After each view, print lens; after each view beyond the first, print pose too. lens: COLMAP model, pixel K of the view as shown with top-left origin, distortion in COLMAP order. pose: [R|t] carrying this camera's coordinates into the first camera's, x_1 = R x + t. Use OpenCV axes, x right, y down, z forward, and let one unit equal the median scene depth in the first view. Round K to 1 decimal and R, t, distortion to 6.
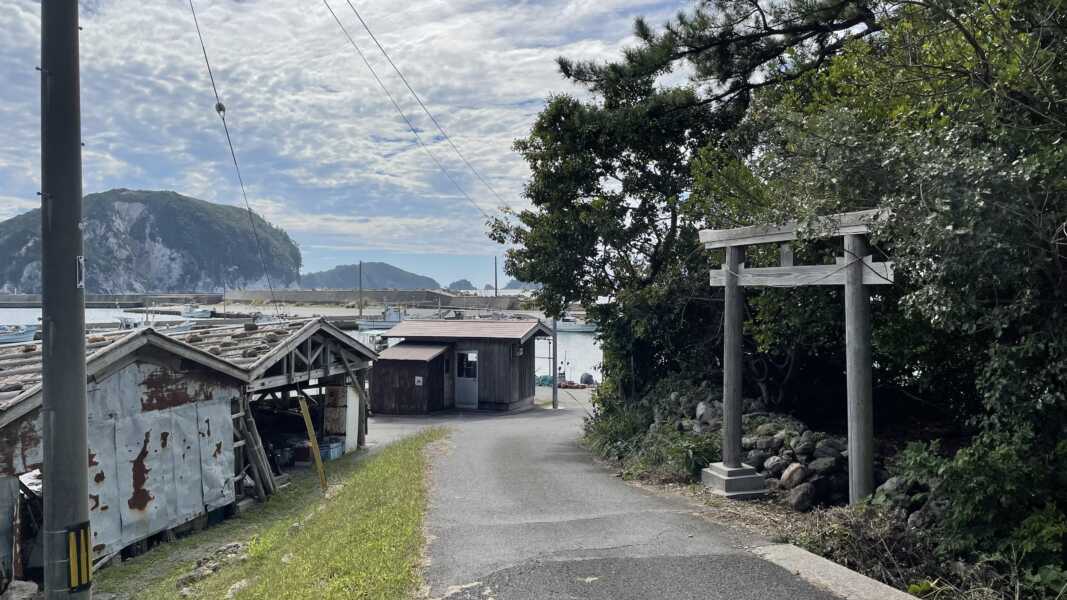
lens RADIAL K [[815.0, 0, 533.2], [0, 815.0, 298.6], [0, 0, 1]] dist [0.000478, 0.000076]
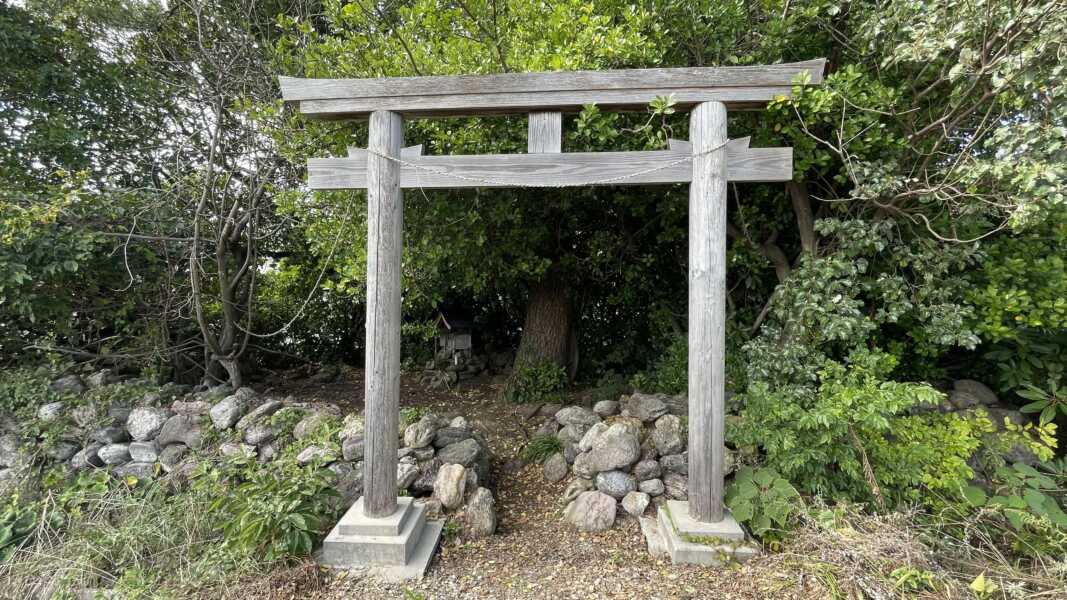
lens RADIAL K [[503.3, 0, 535.0], [0, 503.3, 301.6], [0, 0, 1]] dist [-0.001301, -0.000187]
pose [[0.360692, -0.064660, 0.930441, -0.036884], [0.022620, 0.997907, 0.060579, 0.044172], [-0.932411, -0.000804, 0.361400, 0.830429]]
